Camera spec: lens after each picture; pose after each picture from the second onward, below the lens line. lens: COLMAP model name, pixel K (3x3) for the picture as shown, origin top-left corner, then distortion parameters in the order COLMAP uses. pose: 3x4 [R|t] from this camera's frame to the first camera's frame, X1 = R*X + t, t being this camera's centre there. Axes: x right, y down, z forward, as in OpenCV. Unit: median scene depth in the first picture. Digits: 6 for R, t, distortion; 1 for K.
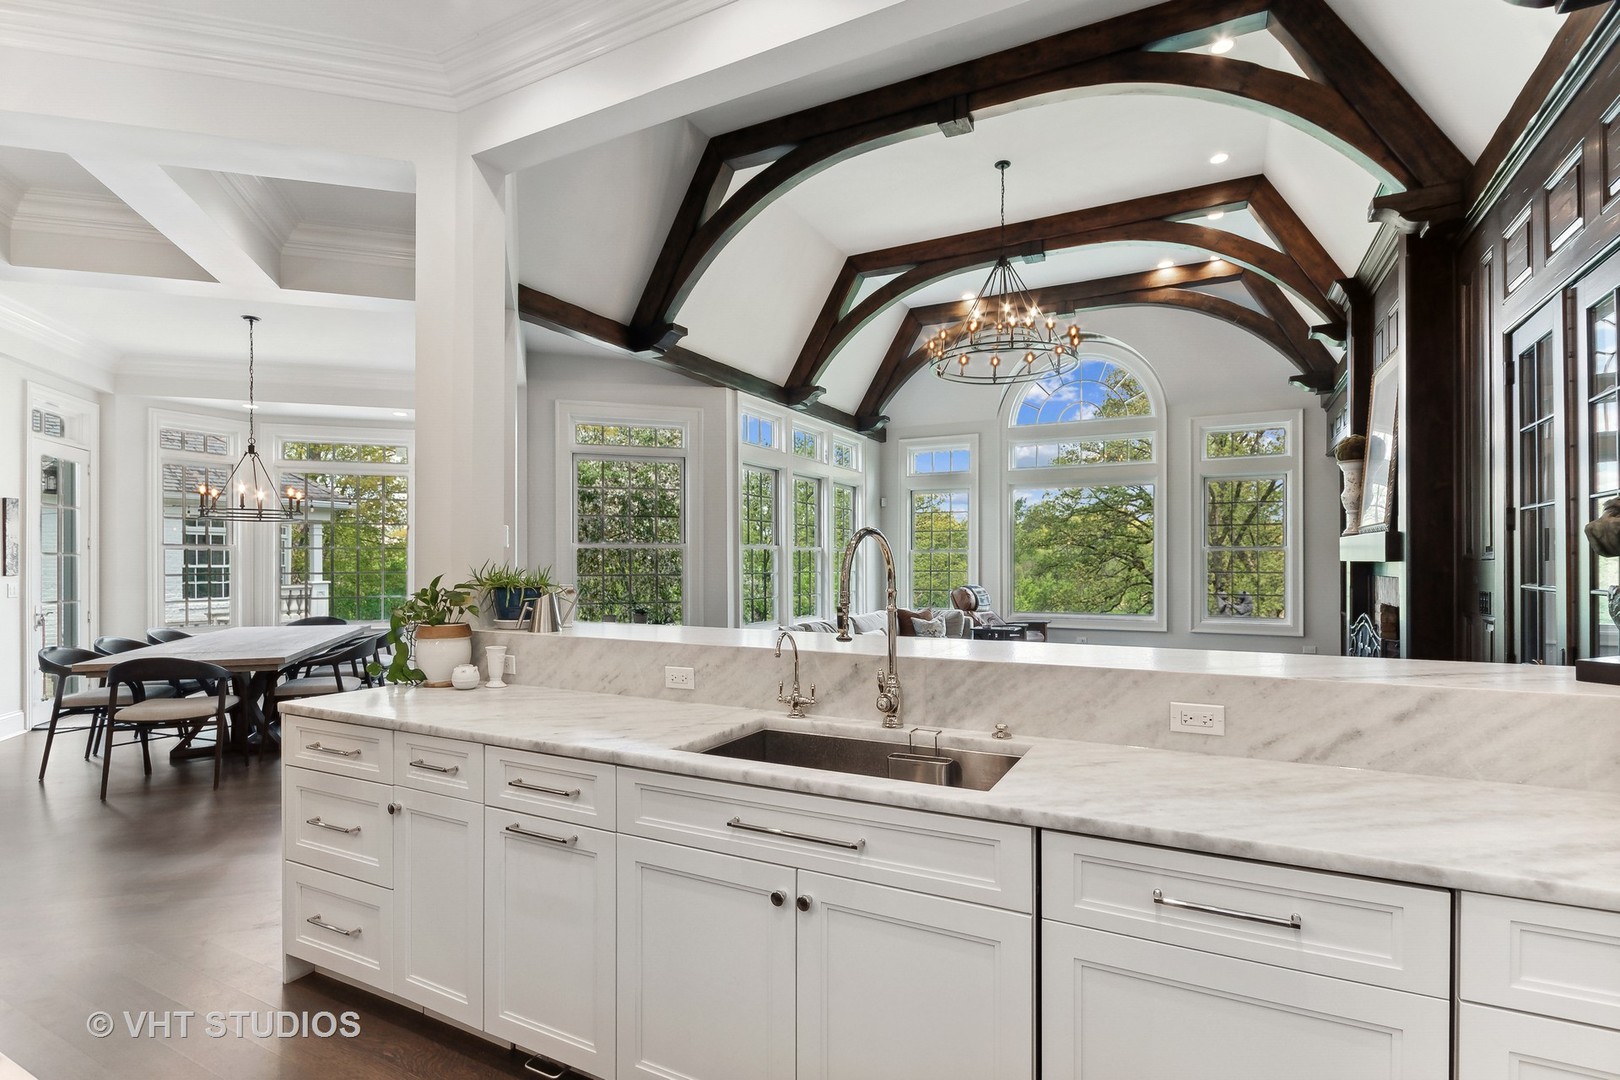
lens RADIAL K [[784.5, 0, 803.9], [0, 784.5, 544.2], [0, 0, 1]] dist [-0.009859, -0.000011]
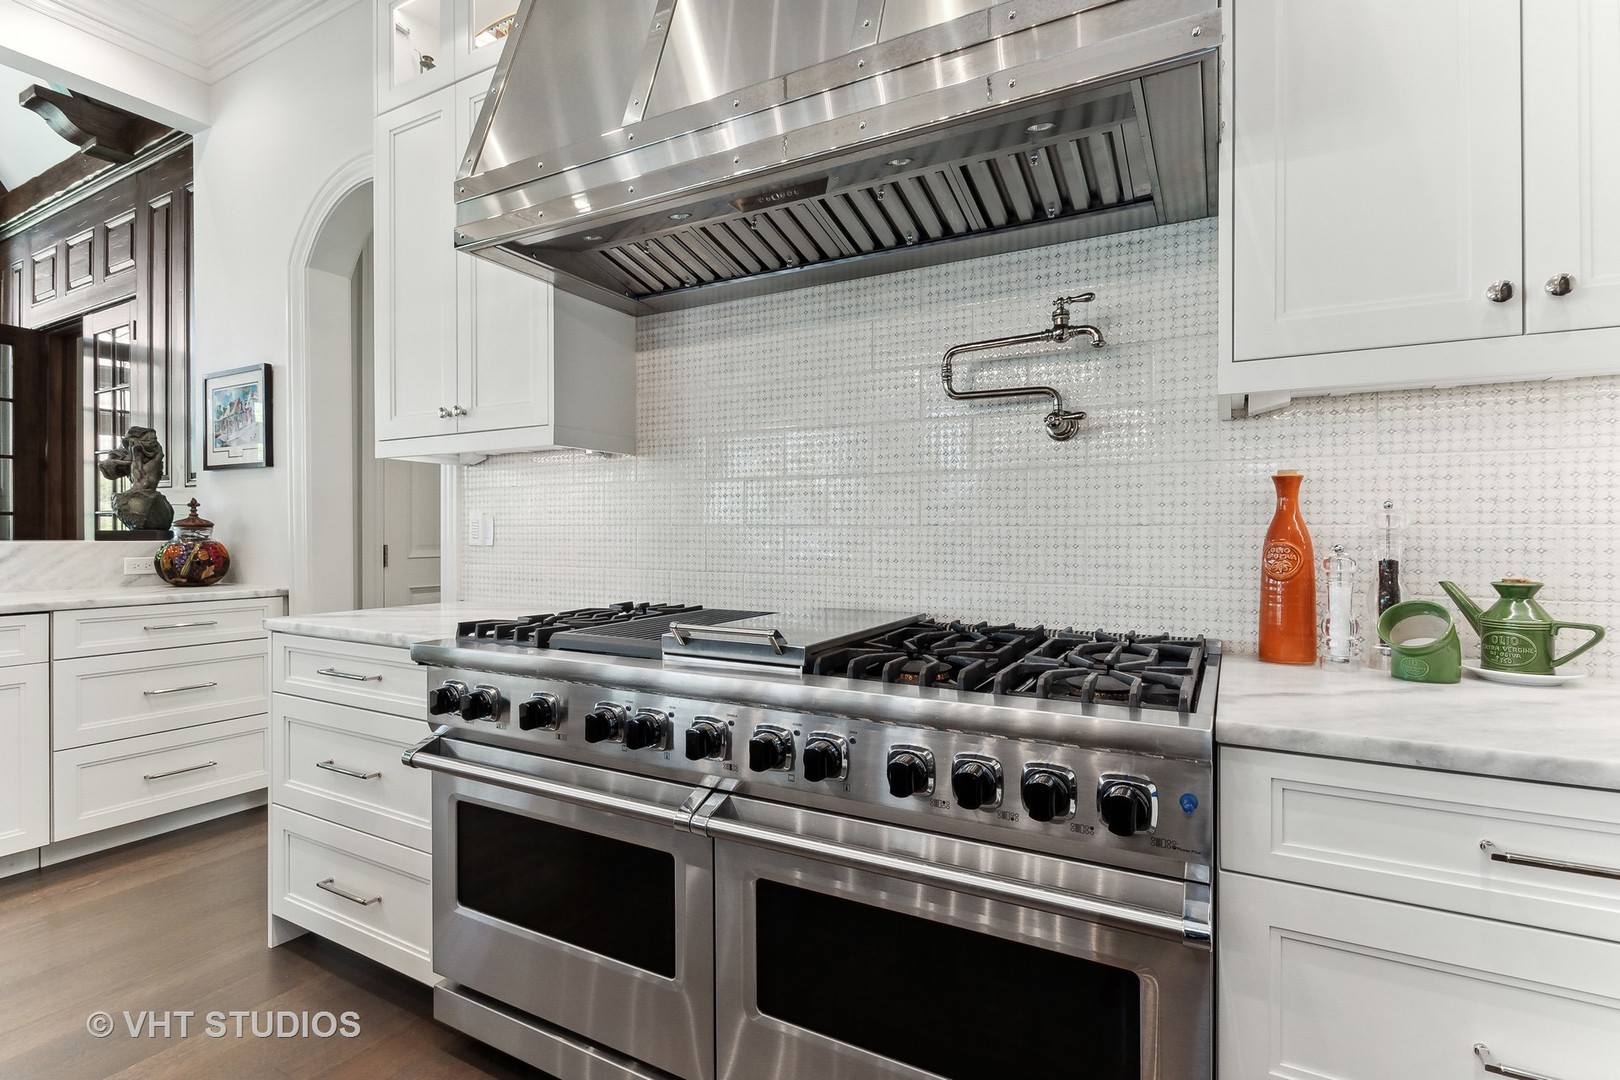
lens RADIAL K [[739.1, 0, 815.0], [0, 739.1, 540.3], [0, 0, 1]] dist [-0.005437, -0.002240]
pose [[0.003479, -0.031047, 0.999512, -0.323123], [-0.007359, 0.999490, 0.031072, 0.039729], [-0.999967, -0.007464, 0.003248, -0.312629]]
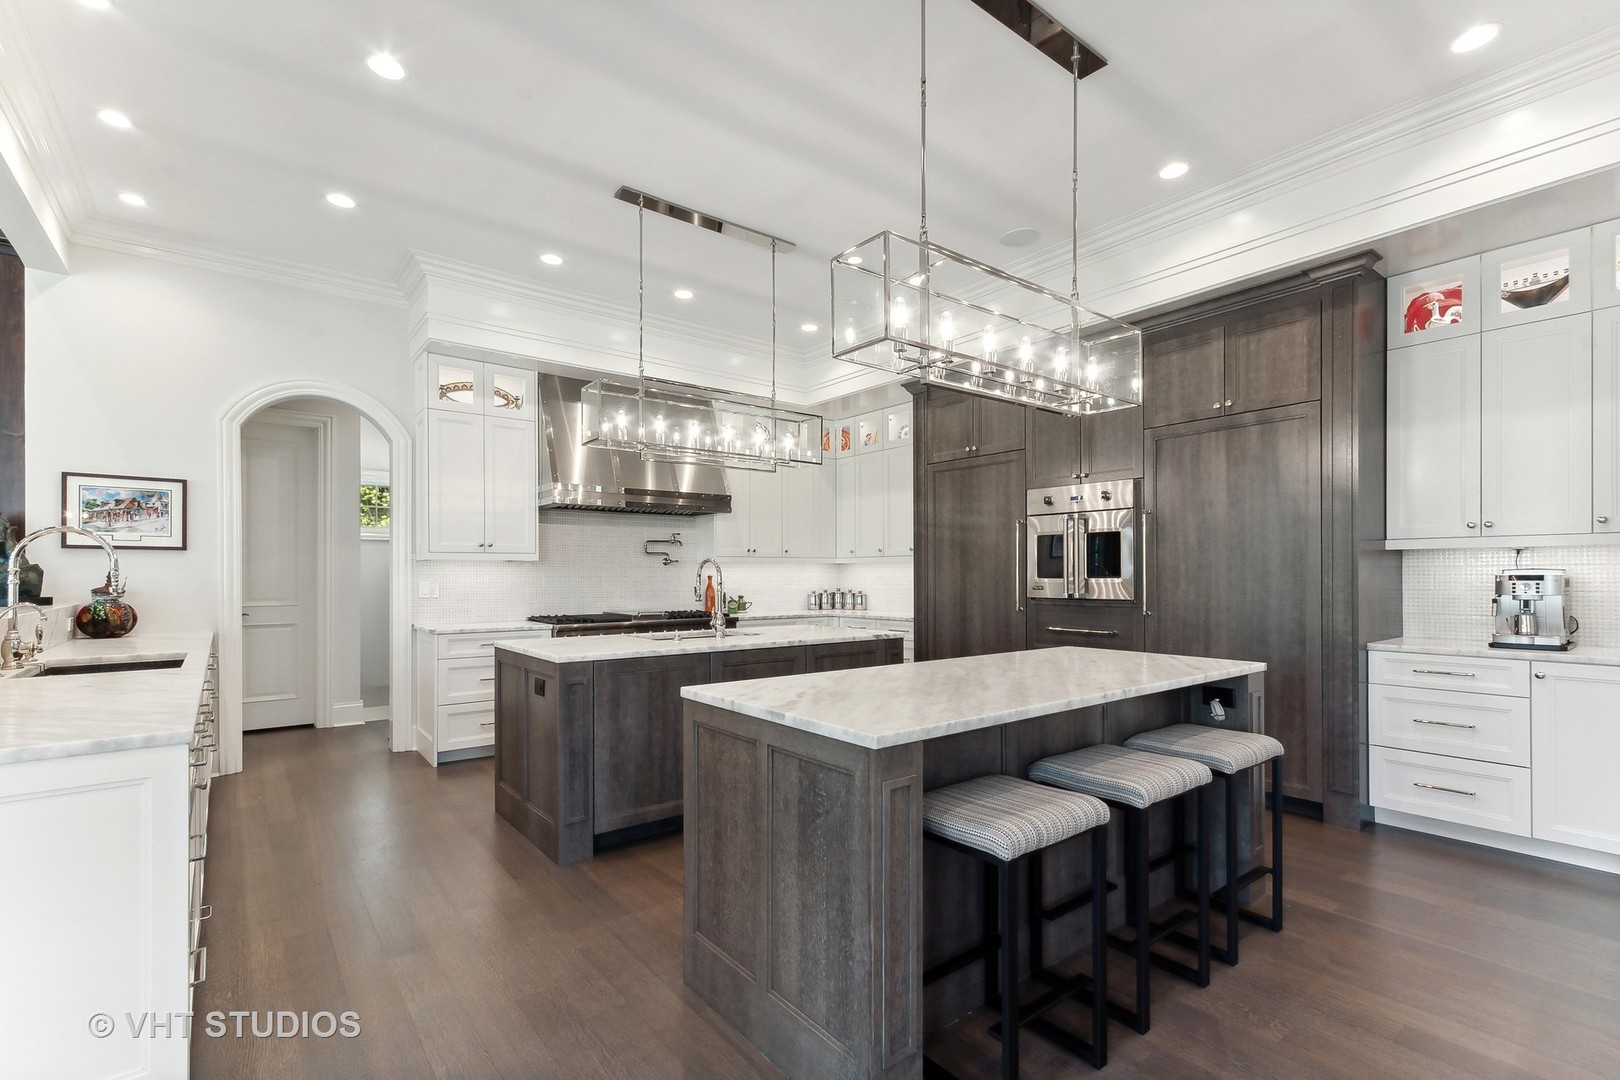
lens RADIAL K [[723.0, 0, 817.7], [0, 723.0, 575.5], [0, 0, 1]] dist [0.004094, 0.001275]
pose [[-0.922253, 0.005953, 0.386540, -0.800829], [-0.001379, 0.999824, -0.018690, 0.047539], [-0.386584, -0.017770, -0.922083, 0.795092]]
